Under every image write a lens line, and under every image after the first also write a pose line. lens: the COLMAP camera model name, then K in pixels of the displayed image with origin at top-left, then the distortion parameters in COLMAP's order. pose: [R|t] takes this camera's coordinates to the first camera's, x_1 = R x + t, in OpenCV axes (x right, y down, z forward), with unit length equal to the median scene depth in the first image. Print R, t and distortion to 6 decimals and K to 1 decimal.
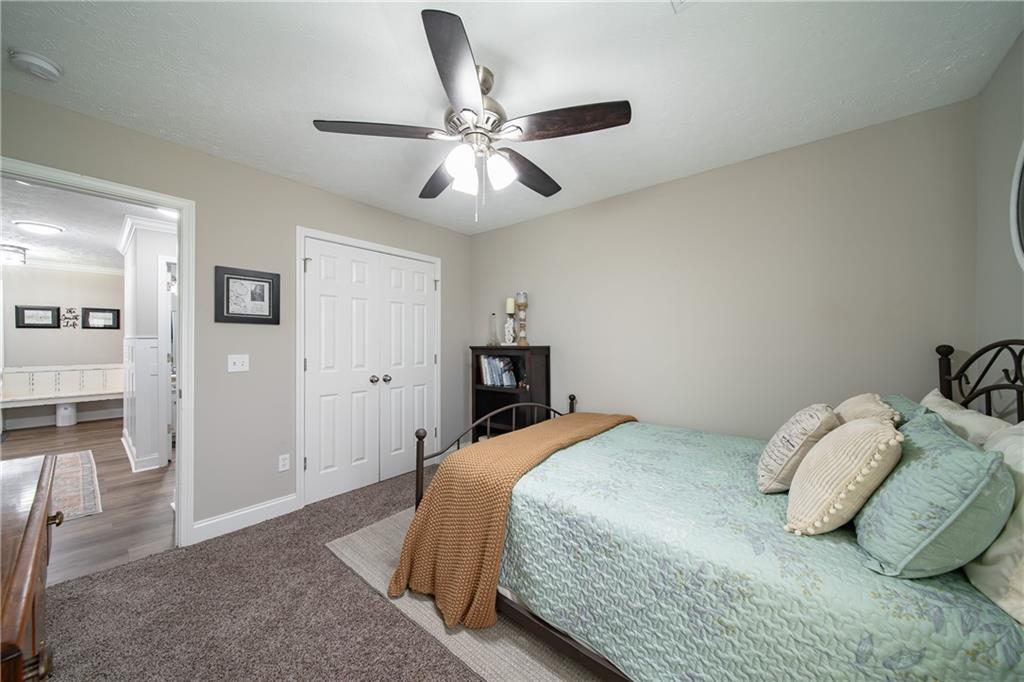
lens RADIAL K [[357.2, 0, 508.4], [0, 357.2, 343.3], [0, 0, 1]] dist [-0.002687, -0.000492]
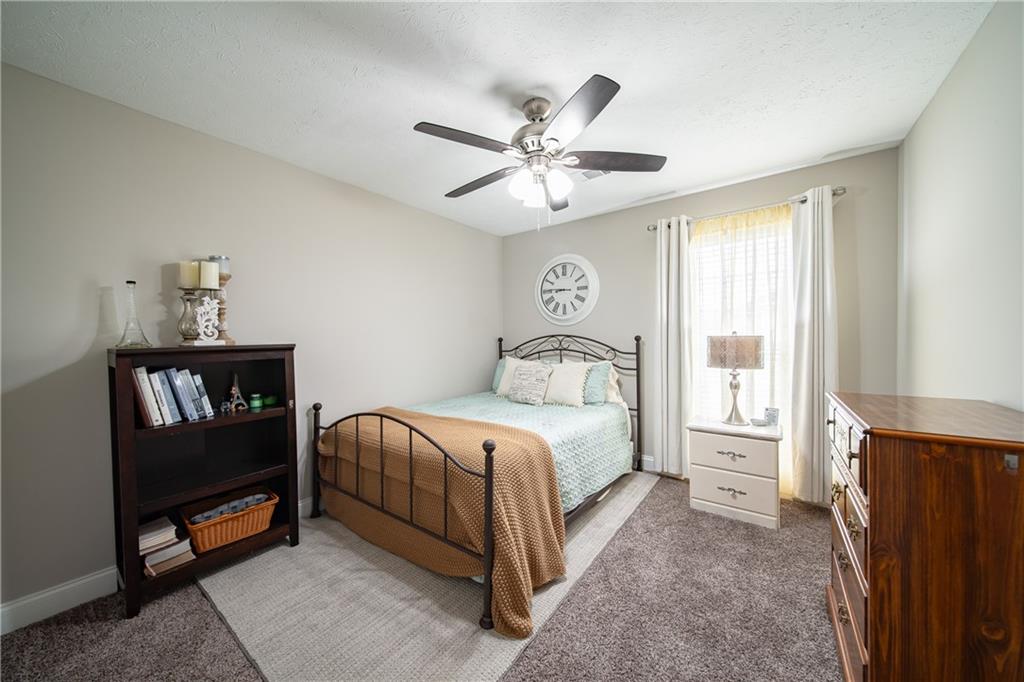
lens RADIAL K [[357.2, 0, 508.4], [0, 357.2, 343.3], [0, 0, 1]] dist [-0.002687, -0.000492]
pose [[-0.057894, -0.005344, 0.998308, -0.580073], [0.024344, 0.999681, 0.006763, 0.010739], [-0.998026, 0.024695, -0.057745, 0.543532]]
